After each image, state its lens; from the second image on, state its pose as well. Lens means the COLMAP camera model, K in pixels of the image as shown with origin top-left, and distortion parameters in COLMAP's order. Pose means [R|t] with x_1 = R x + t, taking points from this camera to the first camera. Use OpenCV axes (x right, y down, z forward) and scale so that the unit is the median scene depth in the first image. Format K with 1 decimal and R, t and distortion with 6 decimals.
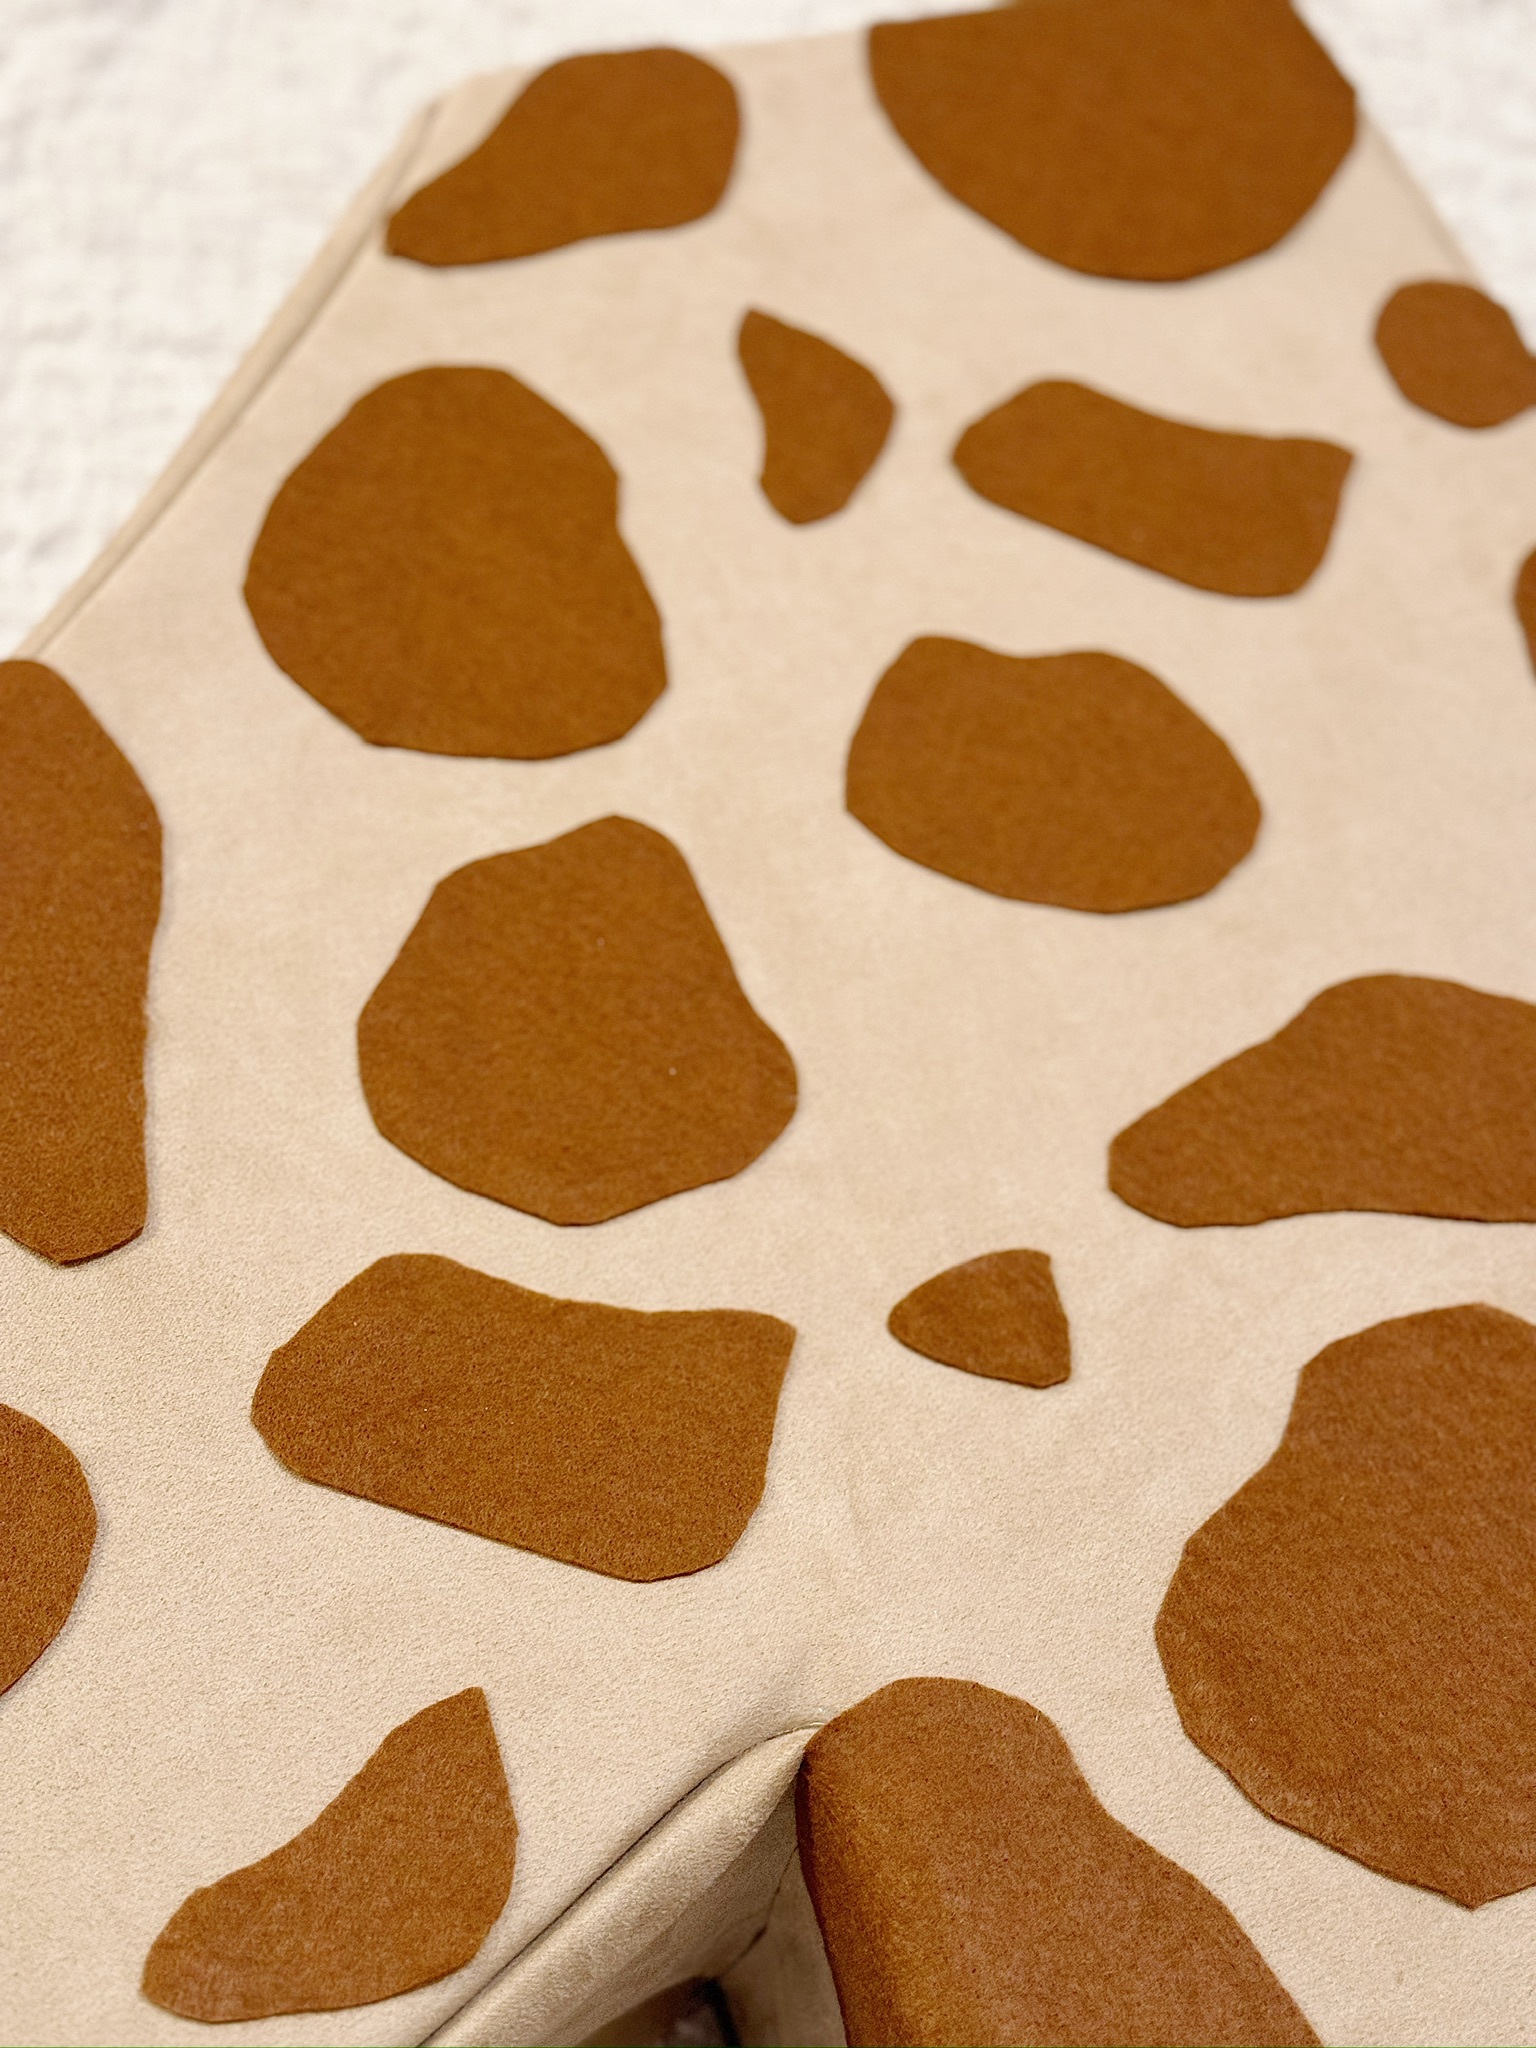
lens RADIAL K [[2883.5, 0, 767.6], [0, 2883.5, 1024.6], [0, 0, 1]] dist [0.091342, 0.000000]
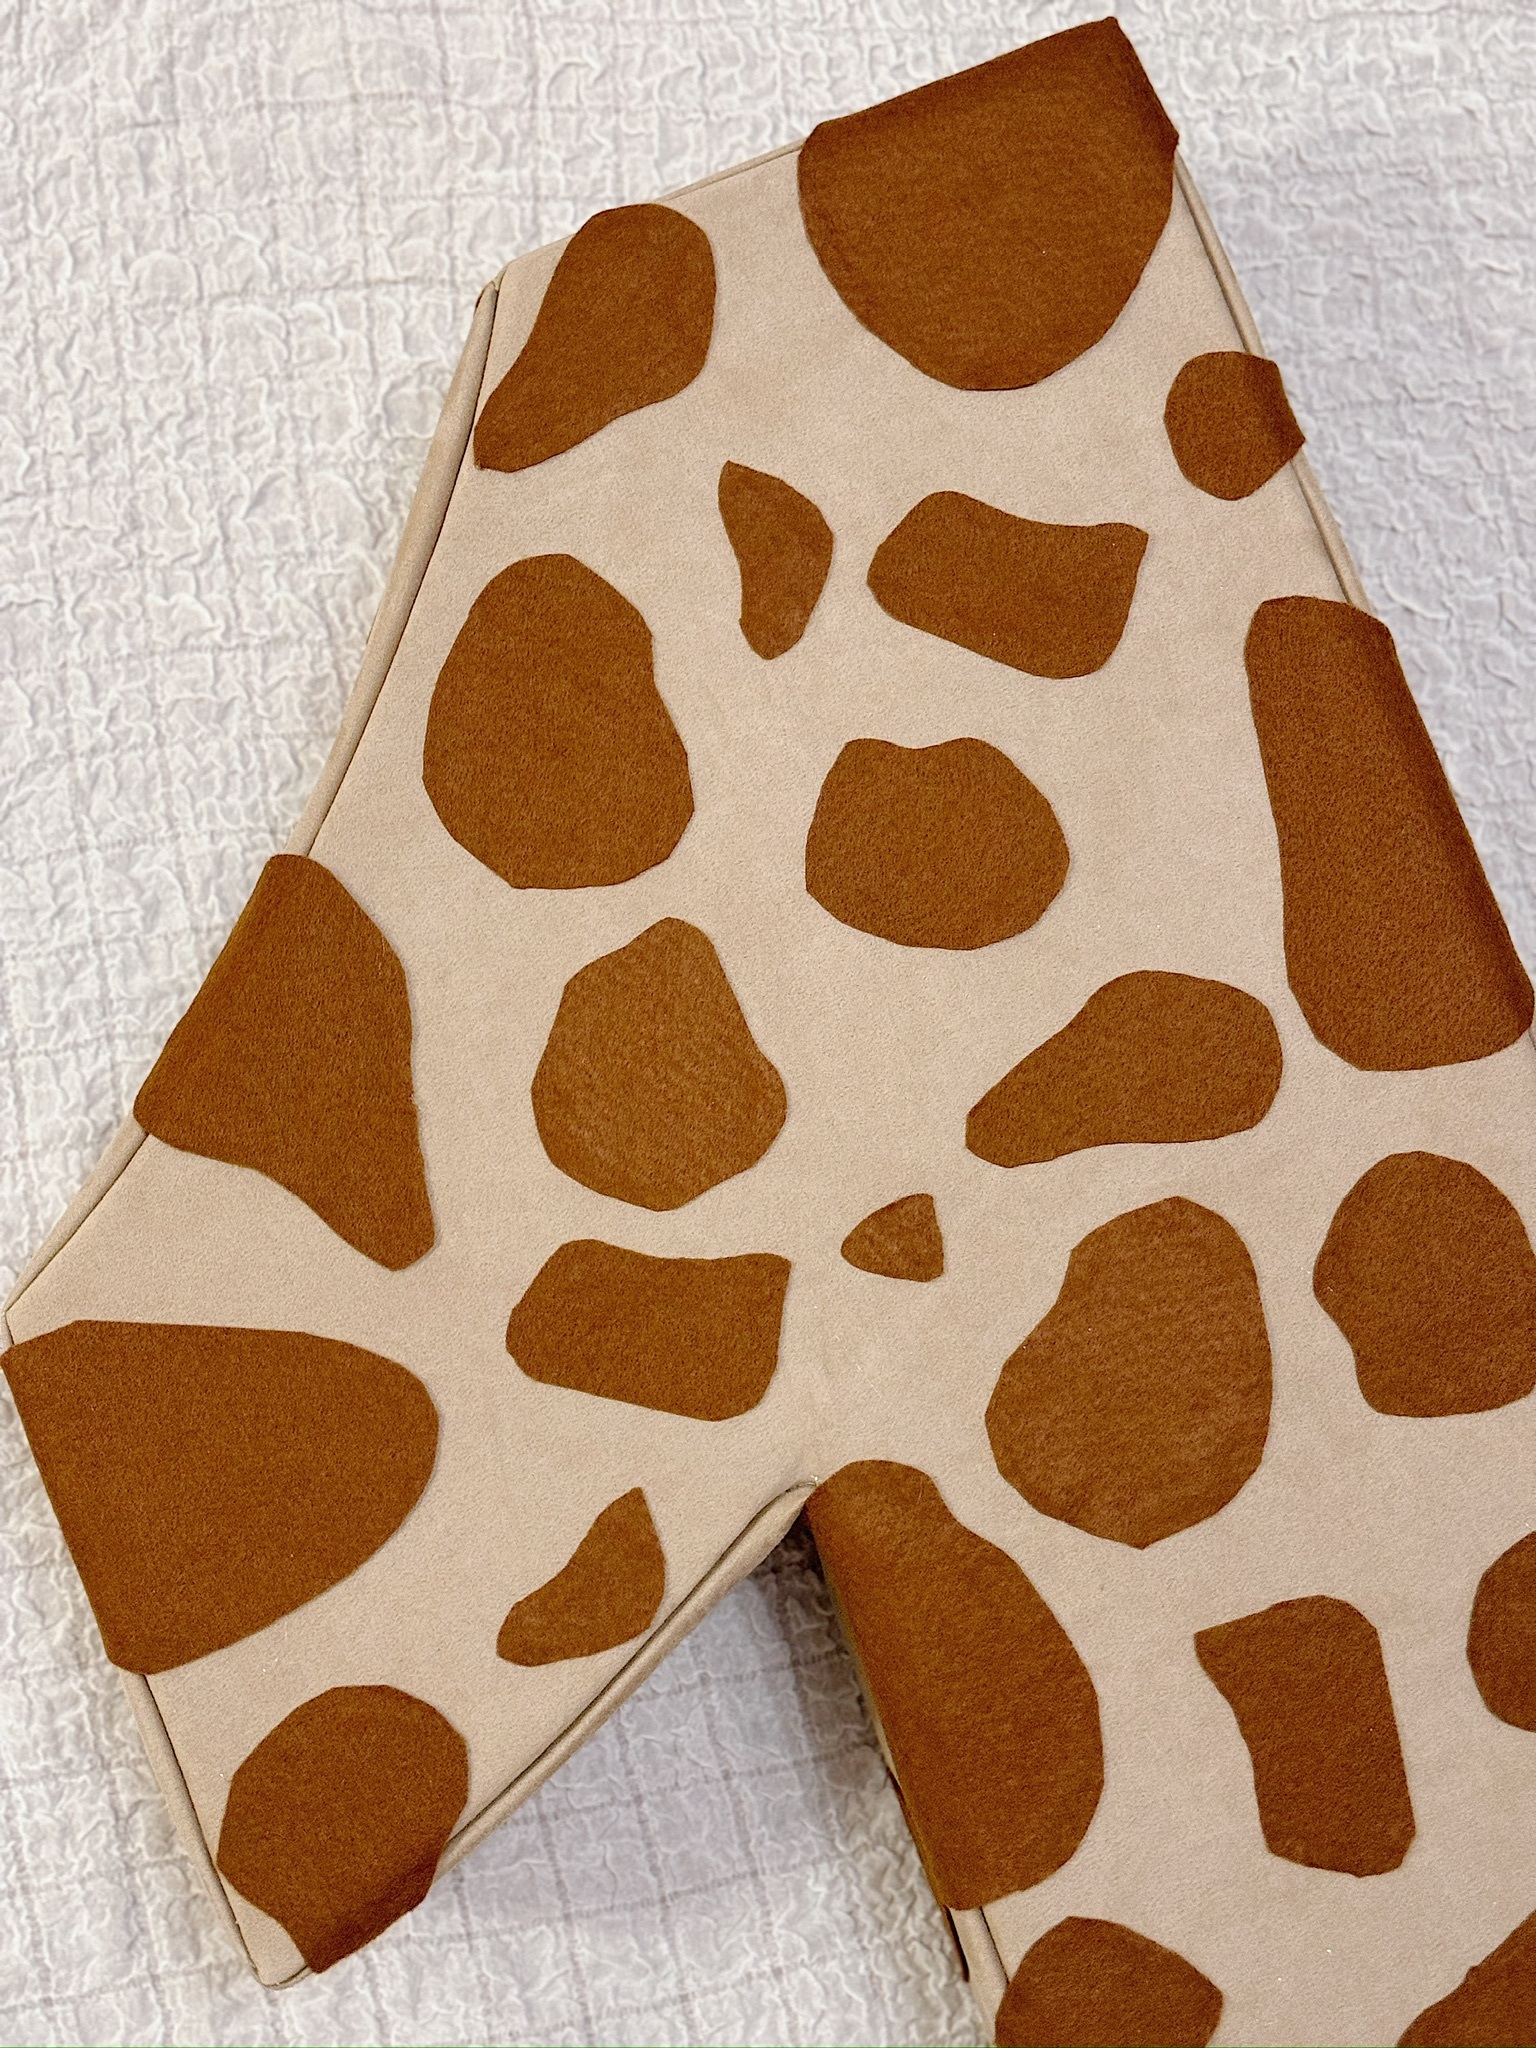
lens RADIAL K [[2883.5, 0, 769.9], [0, 2883.5, 1023.7], [0, 0, 1]] dist [0.091342, 0.000000]
pose [[0.994786, -0.053058, -0.087101, 0.160816], [0.088685, 0.871763, 0.481834, -0.890779], [0.050366, -0.487046, 0.871923, -0.514348]]
